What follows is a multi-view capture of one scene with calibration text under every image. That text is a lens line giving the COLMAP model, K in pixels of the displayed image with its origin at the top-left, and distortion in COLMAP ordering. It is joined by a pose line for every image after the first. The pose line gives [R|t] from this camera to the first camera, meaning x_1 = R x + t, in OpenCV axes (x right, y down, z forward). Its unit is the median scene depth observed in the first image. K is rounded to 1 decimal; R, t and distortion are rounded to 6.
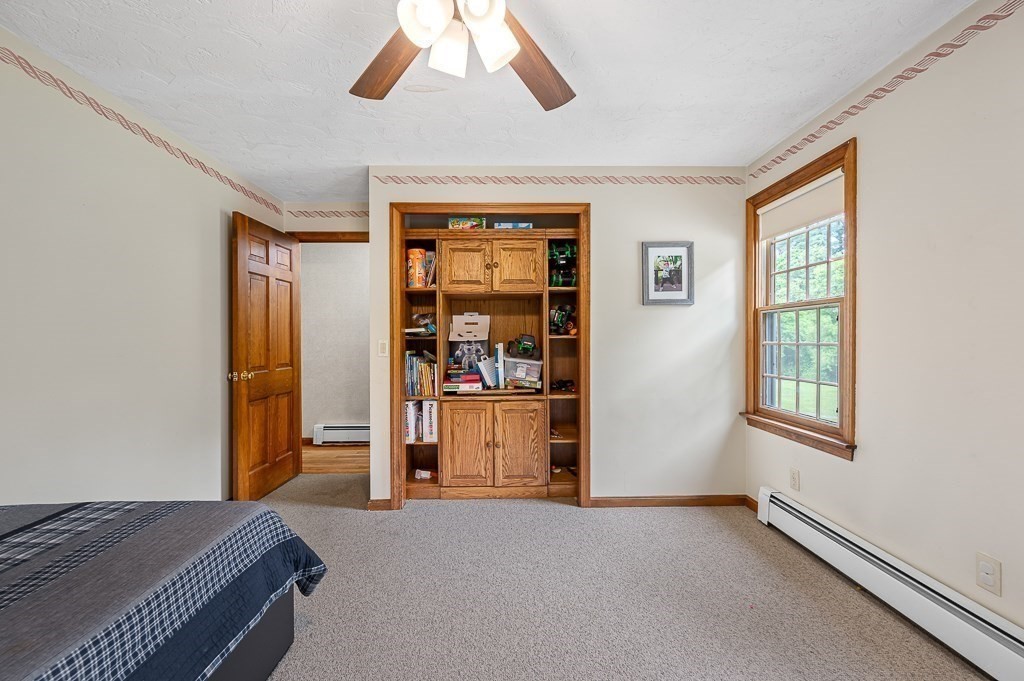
lens RADIAL K [[411.2, 0, 513.2], [0, 411.2, 343.5], [0, 0, 1]] dist [0.002208, 0.000118]
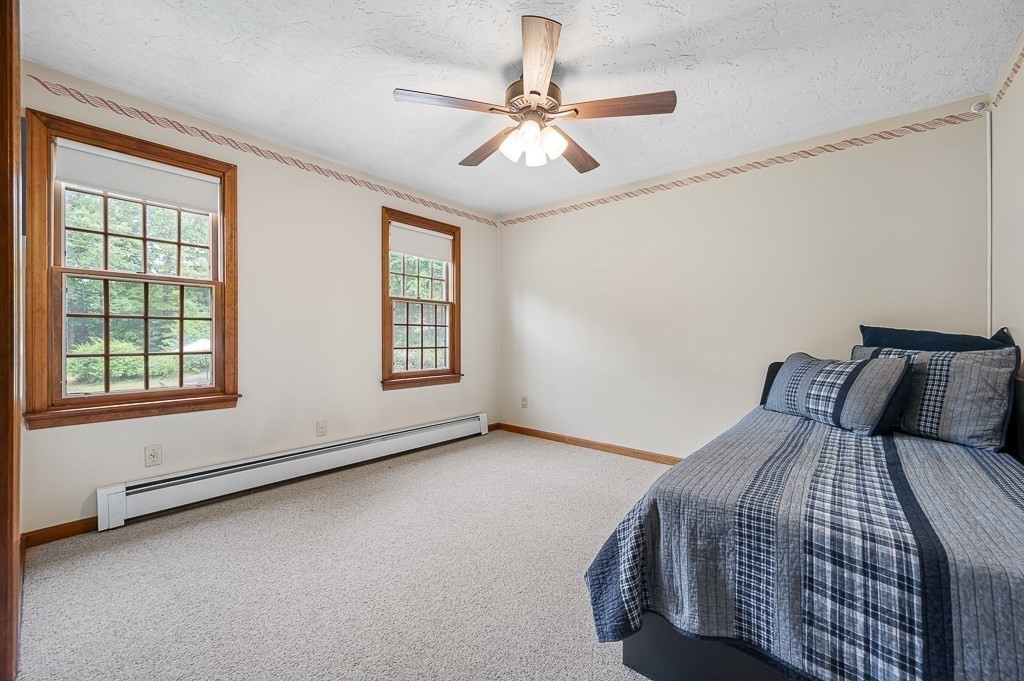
lens RADIAL K [[411.2, 0, 513.3], [0, 411.2, 334.7], [0, 0, 1]] dist [0.002208, 0.000118]
pose [[-0.749082, 0.001703, 0.662475, -0.644657], [0.004698, 0.999985, 0.002742, 0.045695], [-0.662461, 0.005167, -0.749079, 1.232024]]
